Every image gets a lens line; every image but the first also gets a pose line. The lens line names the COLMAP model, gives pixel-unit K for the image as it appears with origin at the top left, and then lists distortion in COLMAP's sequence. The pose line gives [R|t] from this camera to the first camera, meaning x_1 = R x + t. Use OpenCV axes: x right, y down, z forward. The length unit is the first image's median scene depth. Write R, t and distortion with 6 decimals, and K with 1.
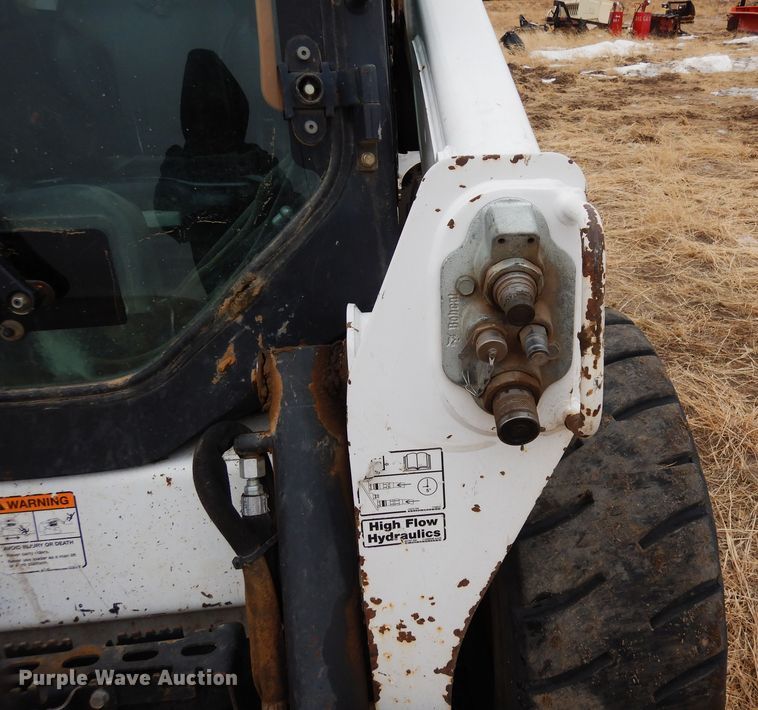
lens RADIAL K [[669.1, 0, 474.1], [0, 669.1, 358.7], [0, 0, 1]] dist [0.028755, -0.024685]
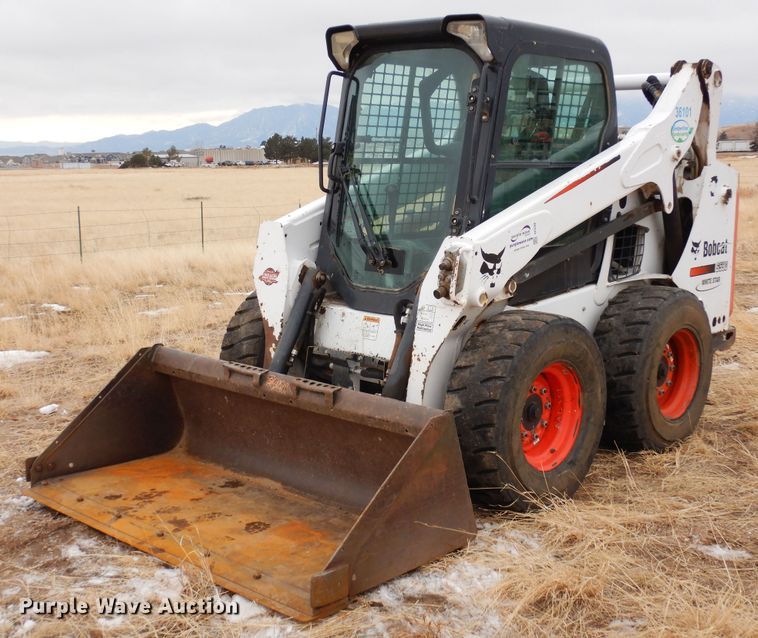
lens RADIAL K [[1019.7, 0, 378.4], [0, 1019.7, 322.4], [0, 0, 1]] dist [0.021114, 0.000000]
pose [[0.634430, 0.144596, -0.759335, 3.888194], [-0.367235, 0.920788, -0.131487, 1.025053], [0.680174, 0.362274, 0.637276, -2.718361]]
